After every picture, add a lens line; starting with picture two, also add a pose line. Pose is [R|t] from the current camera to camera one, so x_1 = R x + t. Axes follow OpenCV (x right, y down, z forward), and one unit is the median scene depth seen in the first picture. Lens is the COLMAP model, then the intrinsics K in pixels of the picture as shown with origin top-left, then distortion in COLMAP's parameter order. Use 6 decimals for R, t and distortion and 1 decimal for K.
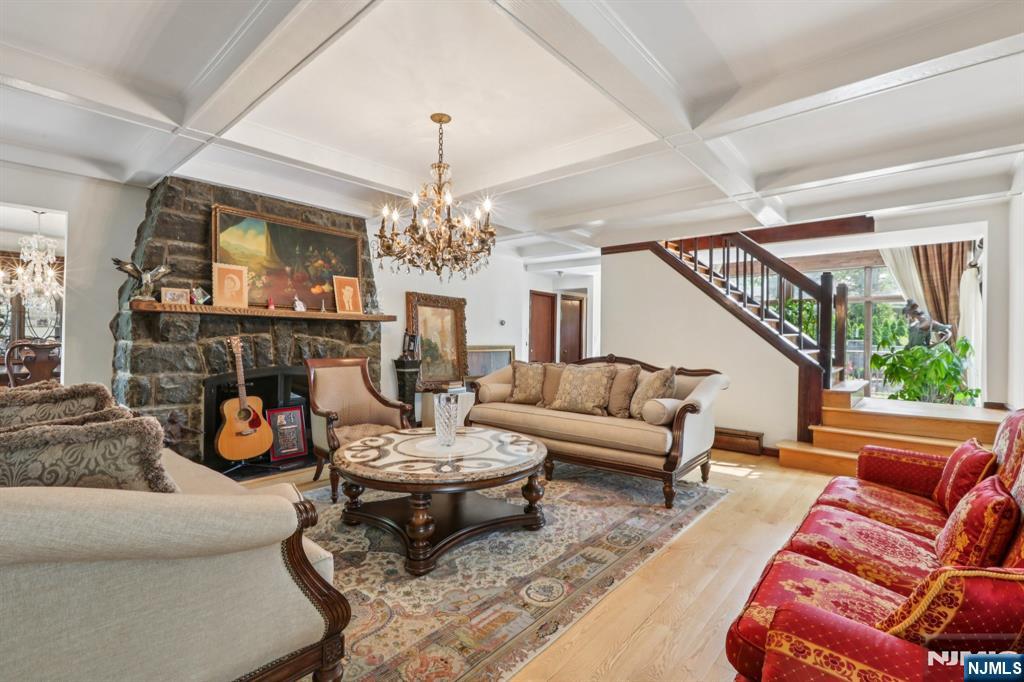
lens RADIAL K [[463.7, 0, 511.7], [0, 463.7, 345.8], [0, 0, 1]] dist [-0.002843, 0.002286]
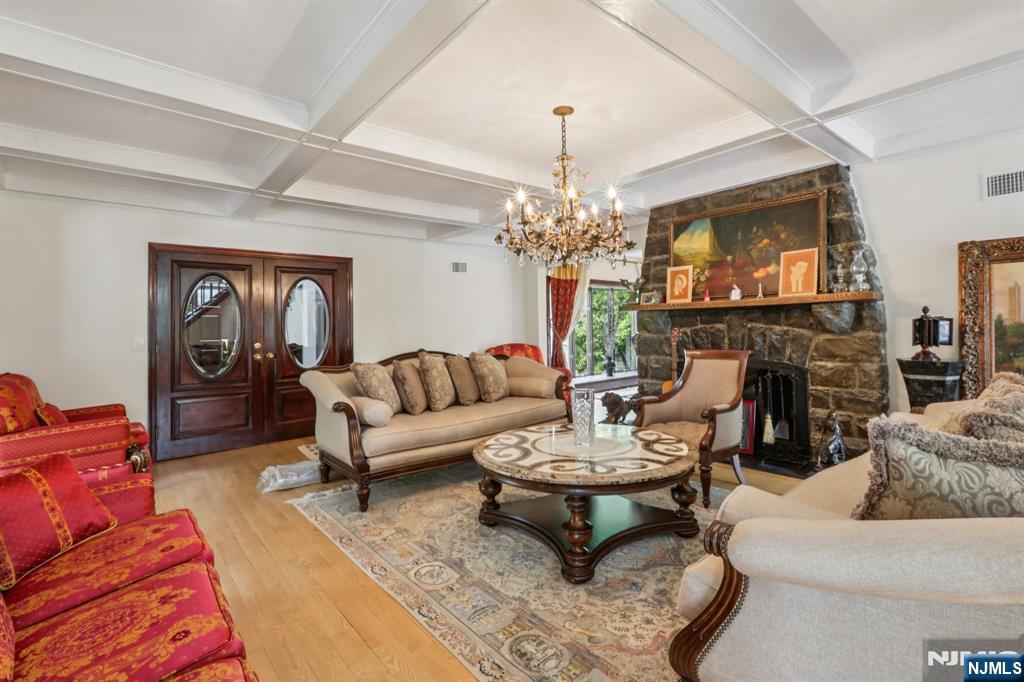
lens RADIAL K [[463.7, 0, 510.9], [0, 463.7, 331.5], [0, 0, 1]] dist [-0.002843, 0.002286]
pose [[-0.153489, 0.000018, -0.988150, 0.577008], [0.005936, 0.999982, -0.000903, -0.011802], [0.988133, -0.006004, -0.153486, 0.711288]]
